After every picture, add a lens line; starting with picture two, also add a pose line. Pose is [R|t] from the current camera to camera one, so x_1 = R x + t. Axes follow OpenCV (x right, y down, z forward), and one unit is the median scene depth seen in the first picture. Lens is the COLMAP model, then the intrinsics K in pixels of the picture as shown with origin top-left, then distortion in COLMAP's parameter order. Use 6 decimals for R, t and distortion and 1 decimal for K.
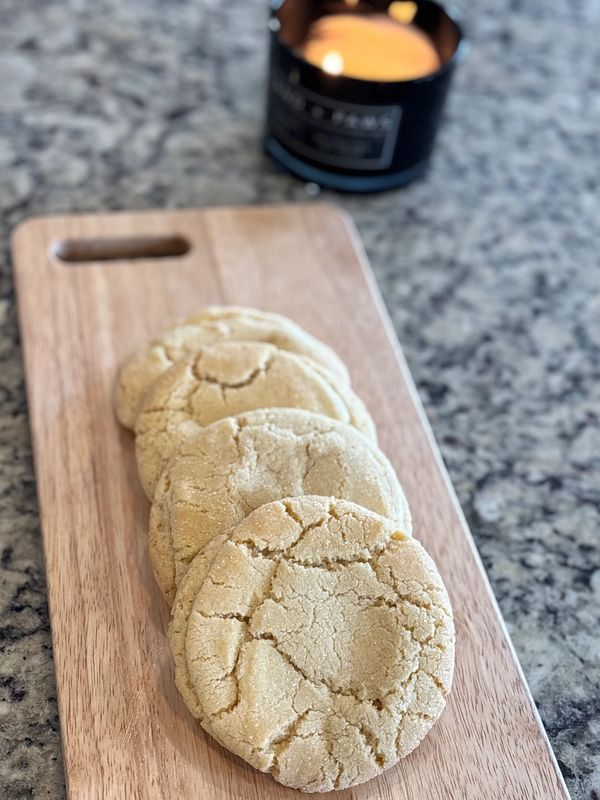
lens RADIAL K [[968.5, 0, 302.1], [0, 968.5, 399.5], [0, 0, 1]] dist [-0.021035, 0.000000]
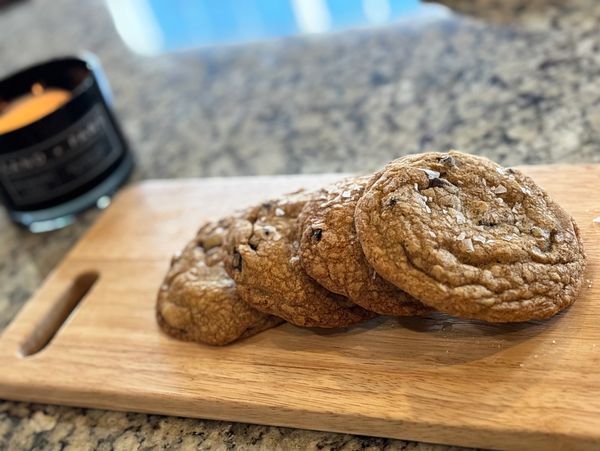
lens RADIAL K [[726.4, 0, 299.8], [0, 726.4, 225.8], [0, 0, 1]] dist [-0.021035, 0.000000]
pose [[0.534340, -0.737372, 0.413235, -0.373137], [0.811556, 0.584234, -0.006894, 0.019488], [-0.236342, 0.339047, 0.910598, 0.166466]]
